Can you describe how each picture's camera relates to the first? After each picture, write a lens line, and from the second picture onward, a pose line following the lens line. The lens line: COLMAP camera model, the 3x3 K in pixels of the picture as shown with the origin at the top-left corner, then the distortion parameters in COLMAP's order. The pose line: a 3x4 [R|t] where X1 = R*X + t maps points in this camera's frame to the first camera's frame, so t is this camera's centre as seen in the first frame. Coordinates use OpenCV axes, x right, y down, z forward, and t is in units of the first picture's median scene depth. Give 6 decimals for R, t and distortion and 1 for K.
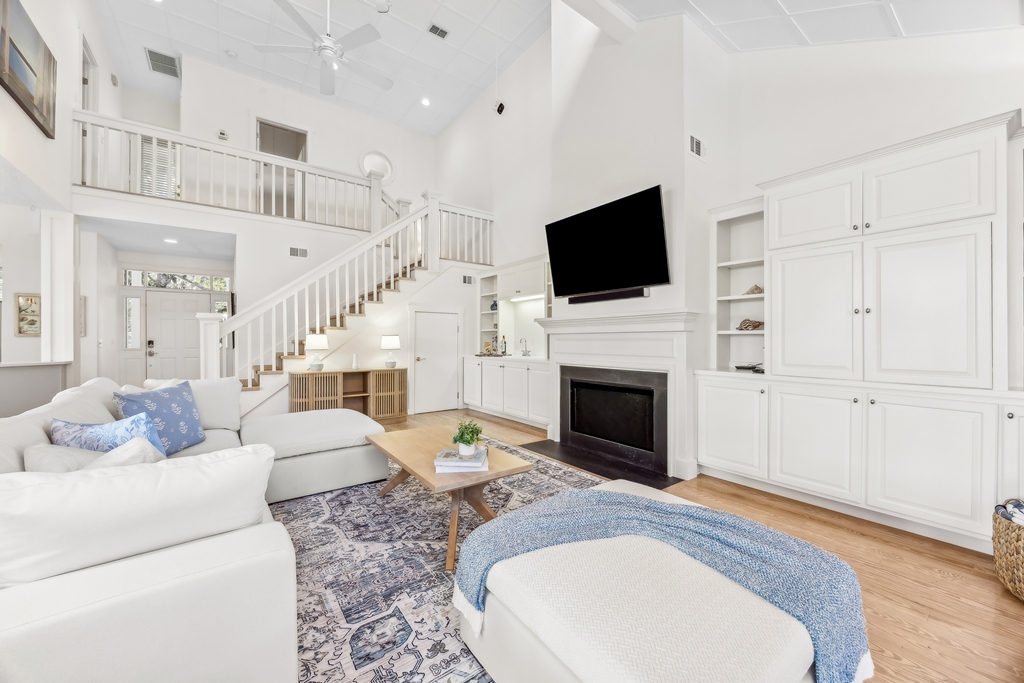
lens RADIAL K [[386.7, 0, 512.0], [0, 386.7, 341.5], [0, 0, 1]] dist [-0.000809, -0.000245]
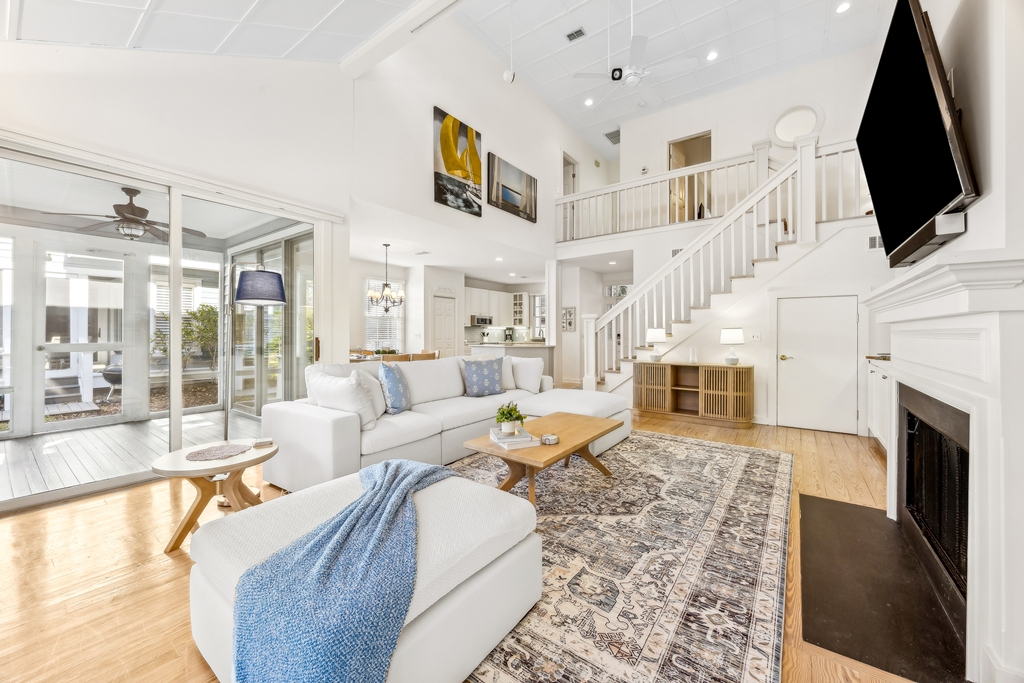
lens RADIAL K [[387.6, 0, 514.8], [0, 387.6, 333.7], [0, 0, 1]] dist [-0.000378, -0.000369]
pose [[0.297567, 0.000864, -0.954701, 0.502336], [-0.005584, 0.999984, -0.000835, -0.000163], [0.954685, 0.005579, 0.297567, 0.339296]]
